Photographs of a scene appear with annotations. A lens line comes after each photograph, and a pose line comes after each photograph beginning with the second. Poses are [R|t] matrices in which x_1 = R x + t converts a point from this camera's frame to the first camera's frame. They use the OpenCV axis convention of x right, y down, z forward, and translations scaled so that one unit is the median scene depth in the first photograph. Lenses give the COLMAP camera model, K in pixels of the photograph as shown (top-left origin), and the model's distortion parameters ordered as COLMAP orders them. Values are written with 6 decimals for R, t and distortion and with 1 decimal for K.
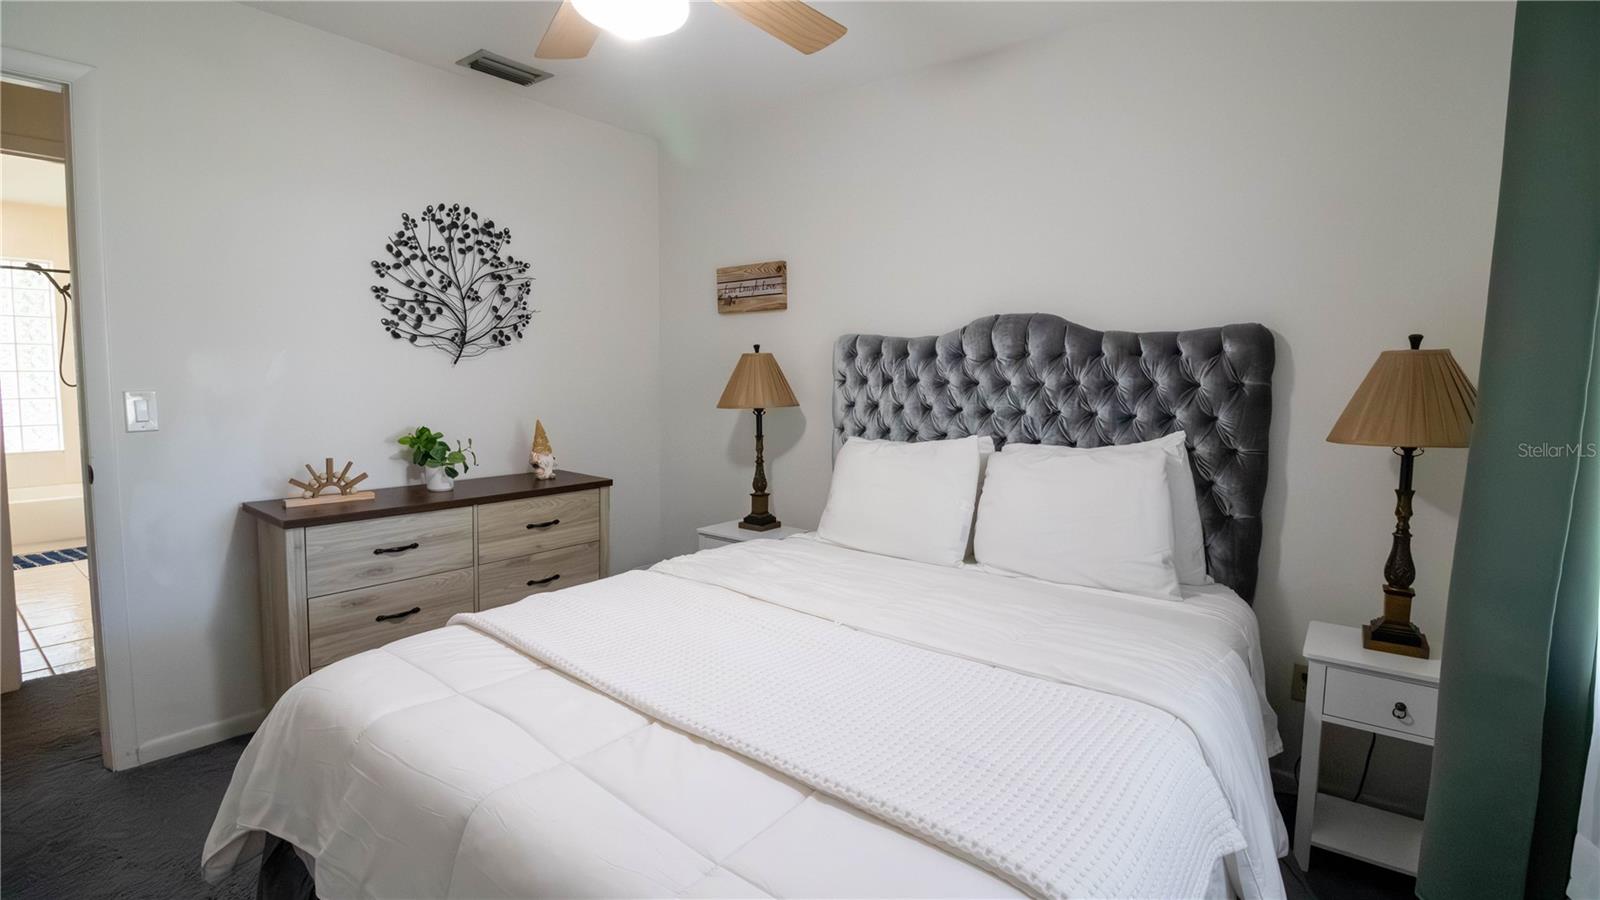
lens RADIAL K [[742.5, 0, 794.7], [0, 742.5, 435.3], [0, 0, 1]] dist [0.015977, -0.026041]
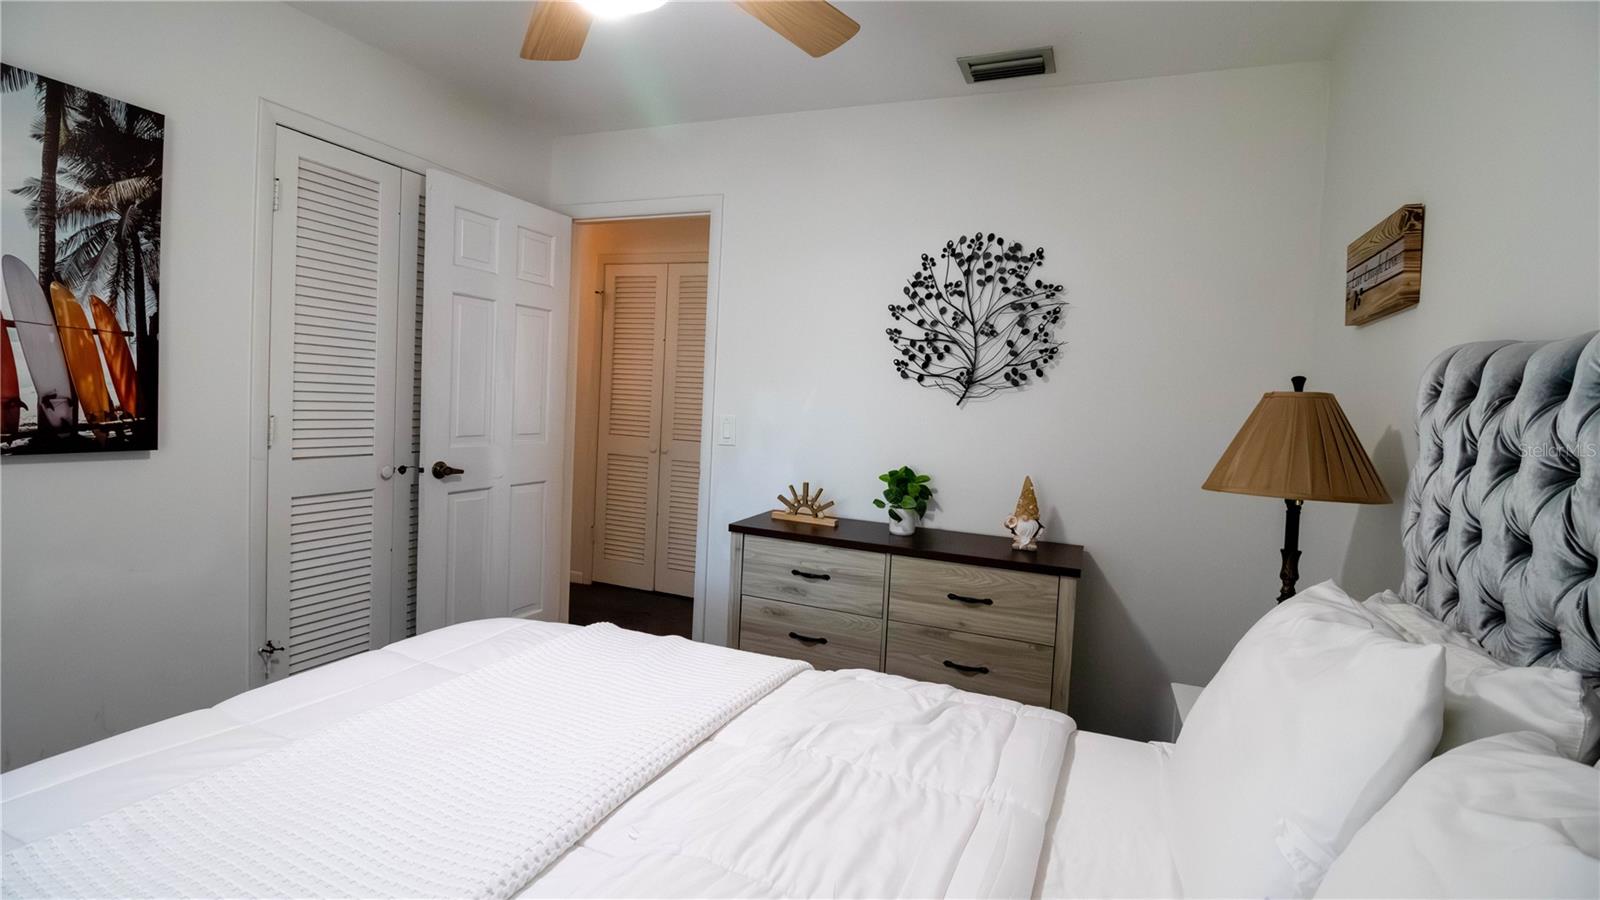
lens RADIAL K [[742.5, 0, 794.7], [0, 742.5, 435.3], [0, 0, 1]] dist [0.015977, -0.026041]
pose [[0.276087, 0.047727, -0.959947, 0.383845], [-0.129516, 0.991504, 0.012046, -0.044098], [0.952366, 0.121003, 0.279923, 0.561124]]
